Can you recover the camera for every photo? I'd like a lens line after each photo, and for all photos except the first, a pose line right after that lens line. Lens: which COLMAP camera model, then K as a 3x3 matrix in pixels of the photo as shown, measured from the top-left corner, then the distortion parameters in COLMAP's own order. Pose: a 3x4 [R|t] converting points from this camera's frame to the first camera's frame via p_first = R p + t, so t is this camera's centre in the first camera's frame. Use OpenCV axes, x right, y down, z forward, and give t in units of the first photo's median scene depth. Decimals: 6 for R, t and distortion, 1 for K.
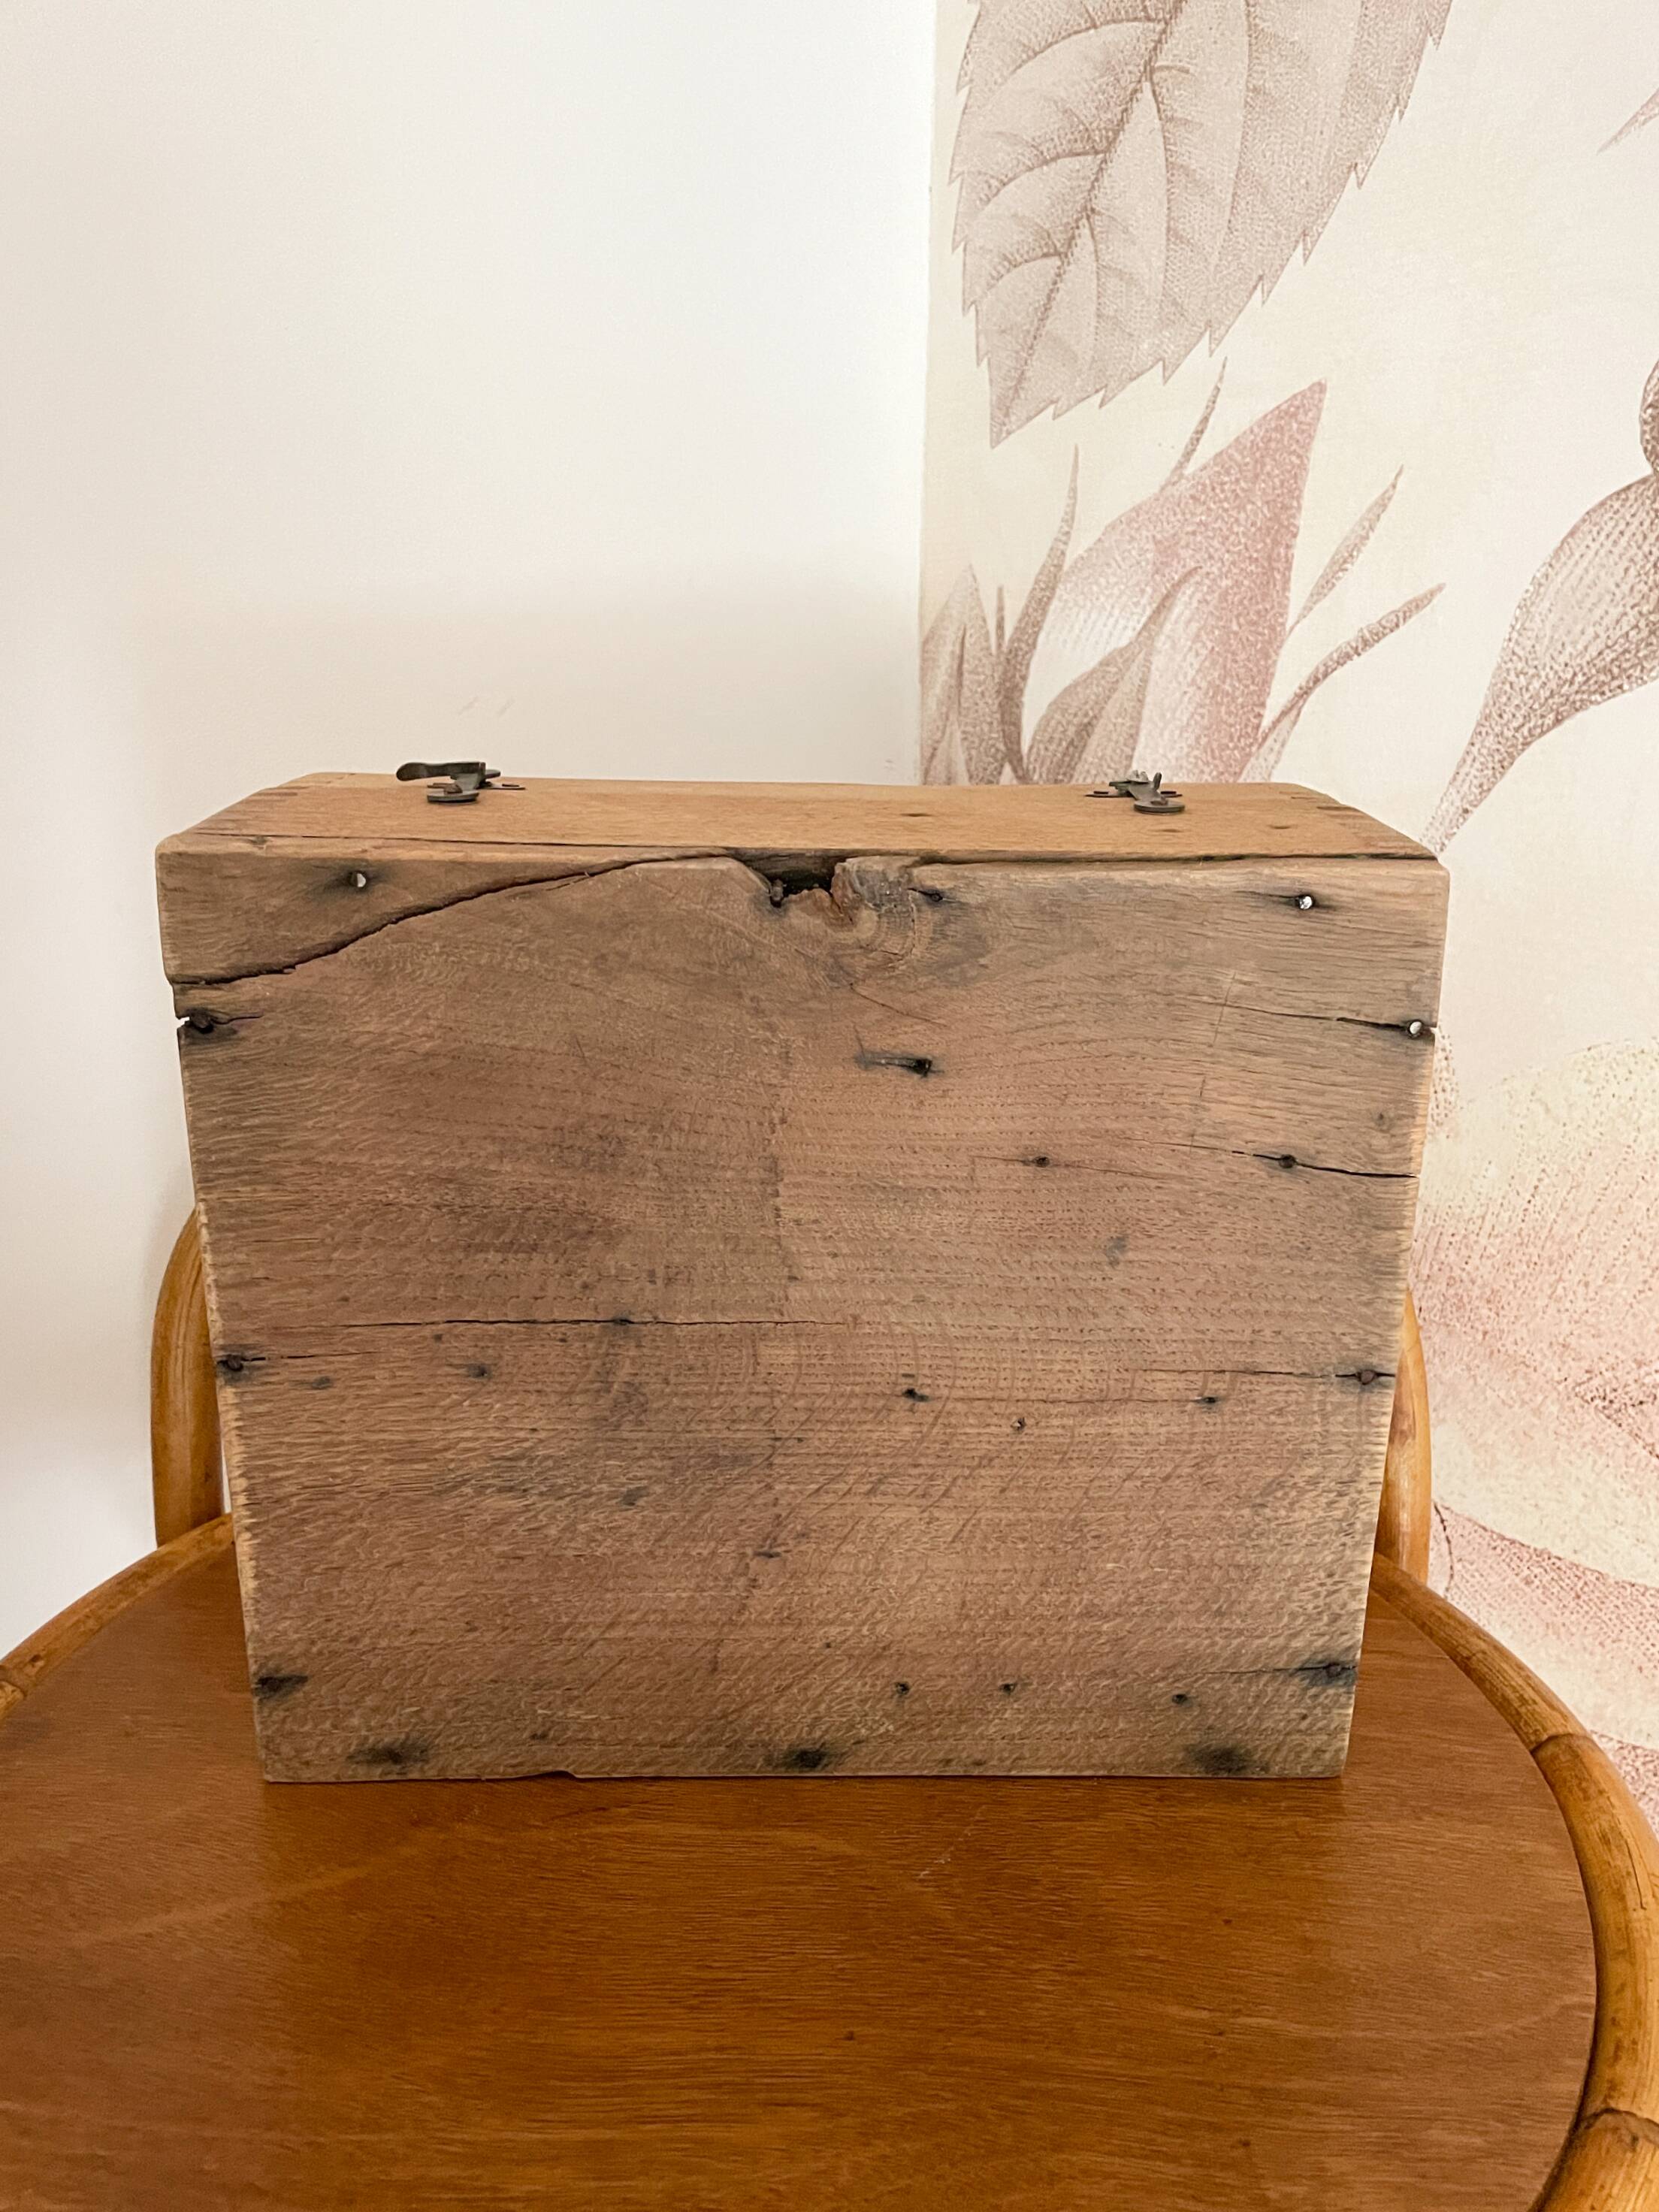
lens RADIAL K [[1723.7, 0, 848.5], [0, 1723.7, 1108.2], [0, 0, 1]] dist [0.054950, -0.095590]
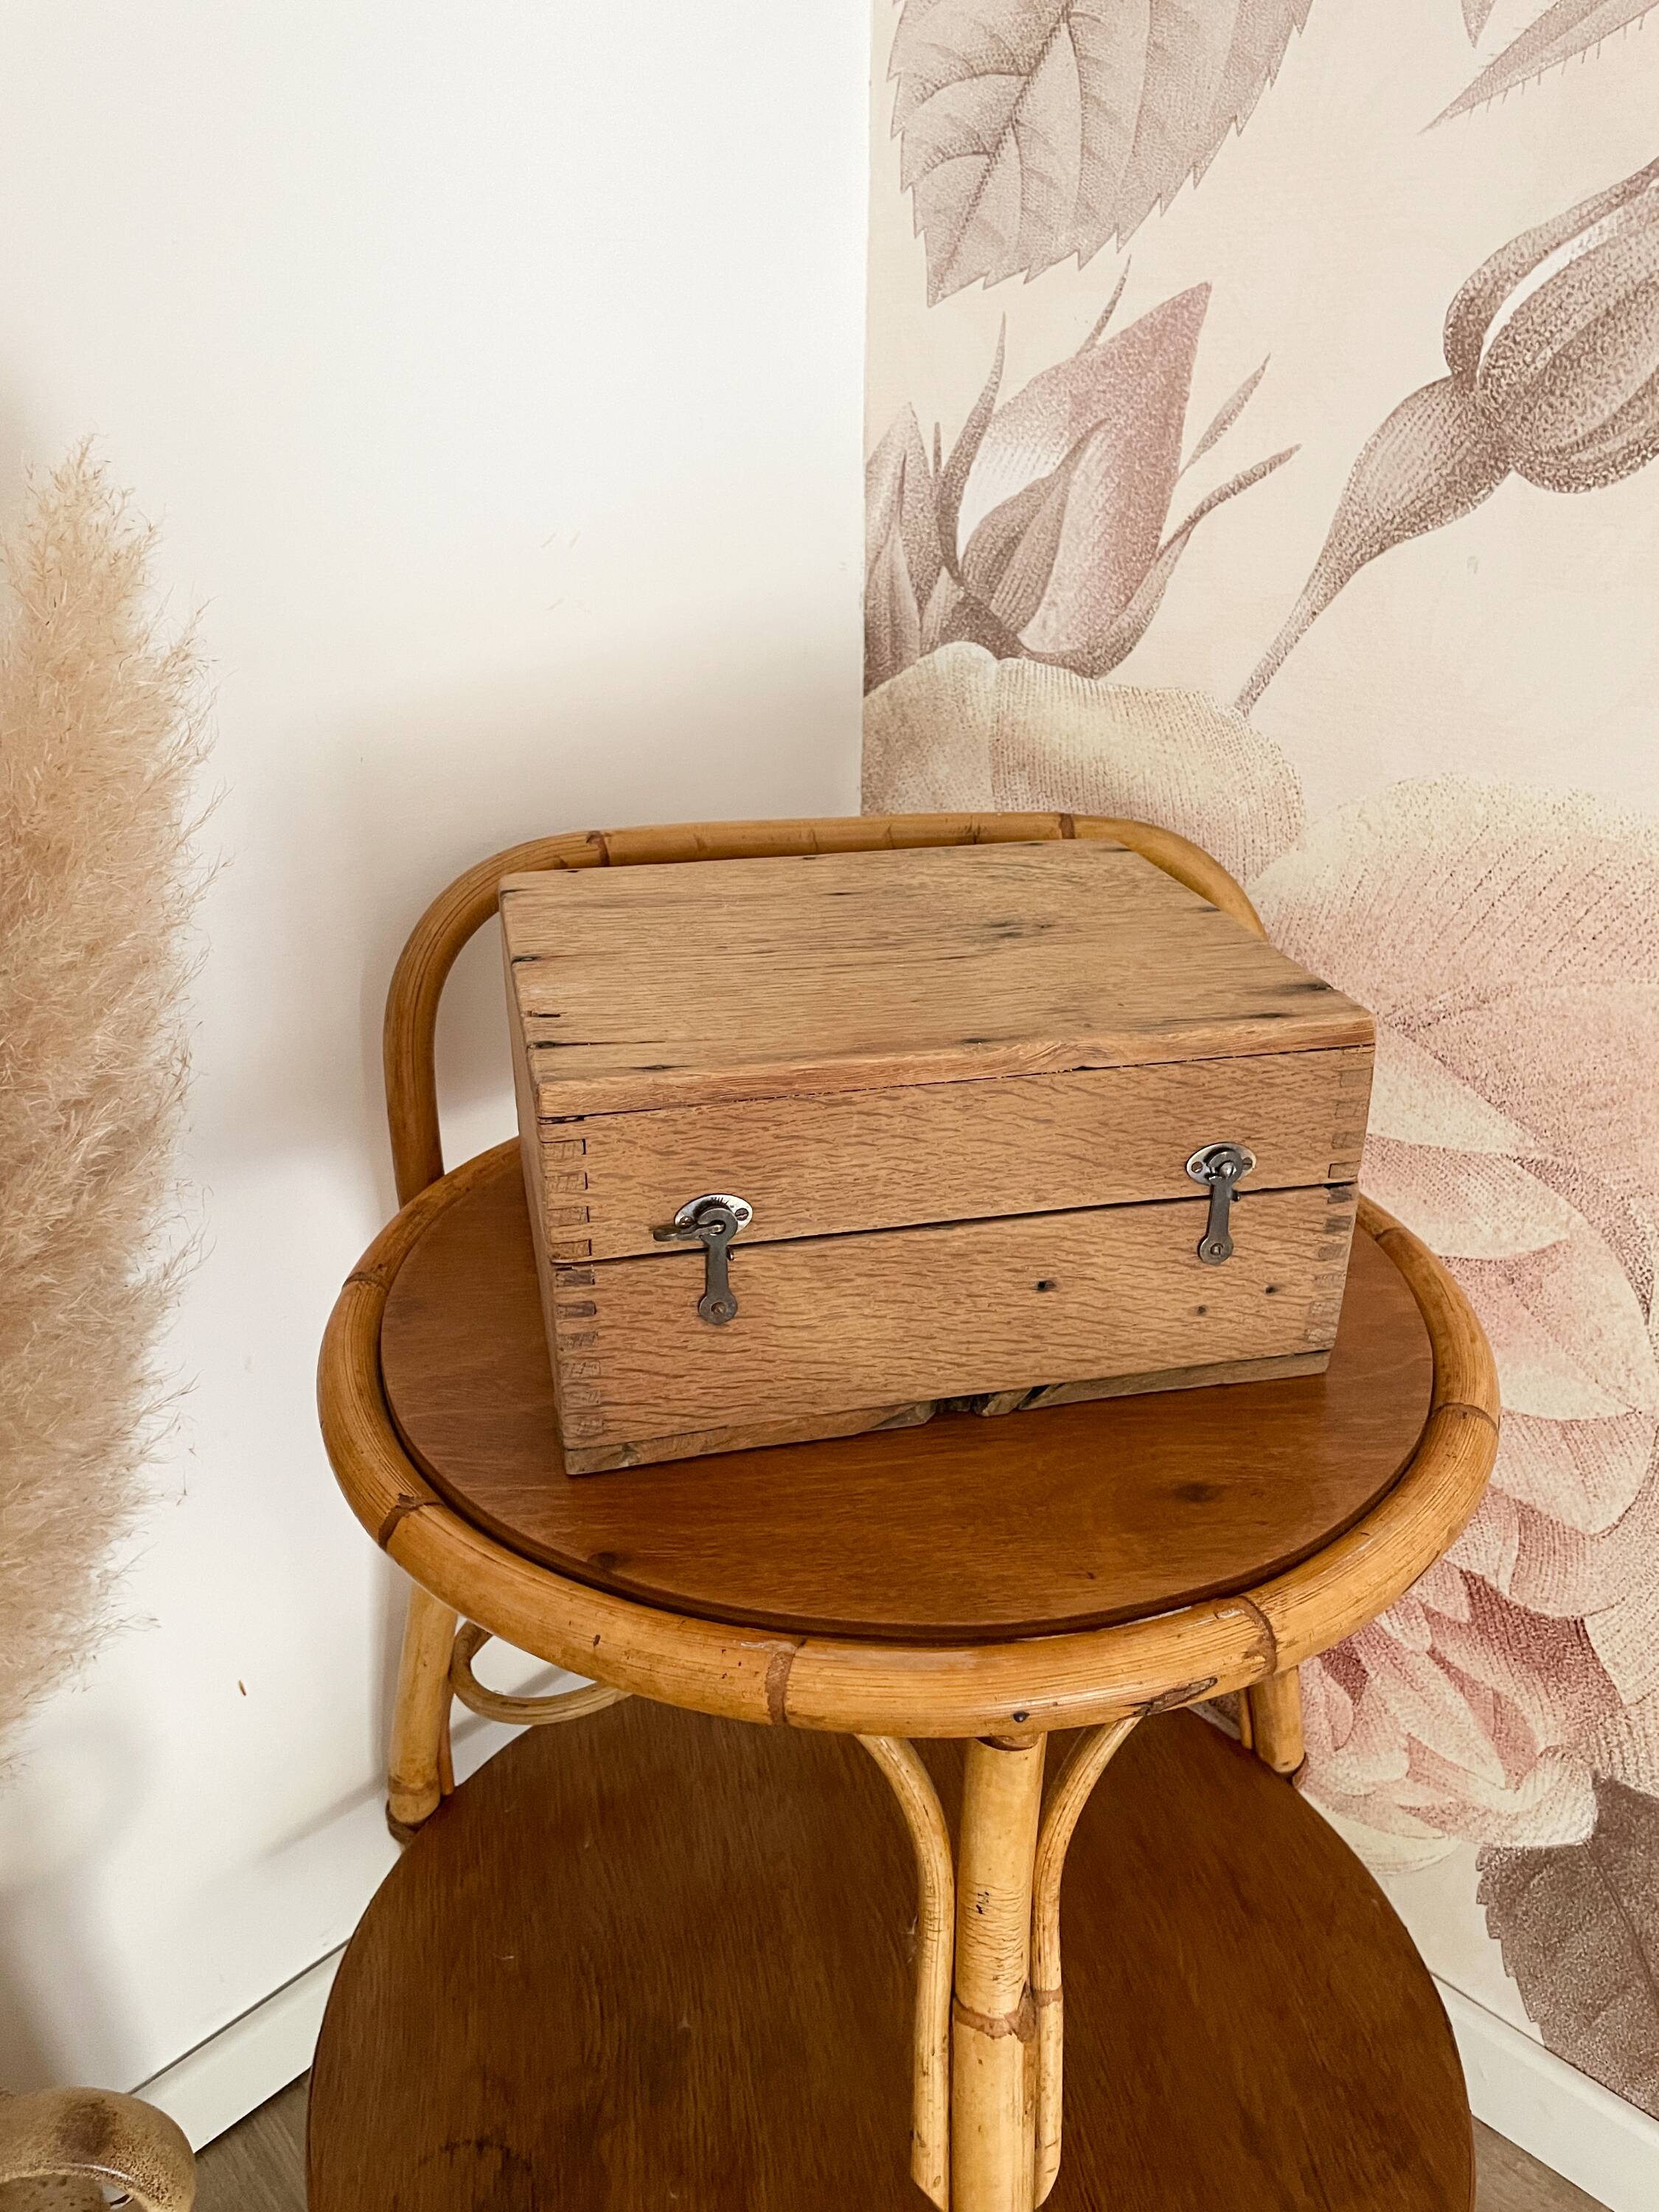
lens RADIAL K [[1723.7, 0, 825.9], [0, 1723.7, 1097.9], [0, 0, 1]] dist [0.054950, -0.095590]
pose [[0.988094, -0.068144, 0.137940, -0.240228], [0.046612, 0.987017, 0.153703, -0.018435], [-0.146623, -0.145443, 0.978442, -0.348426]]
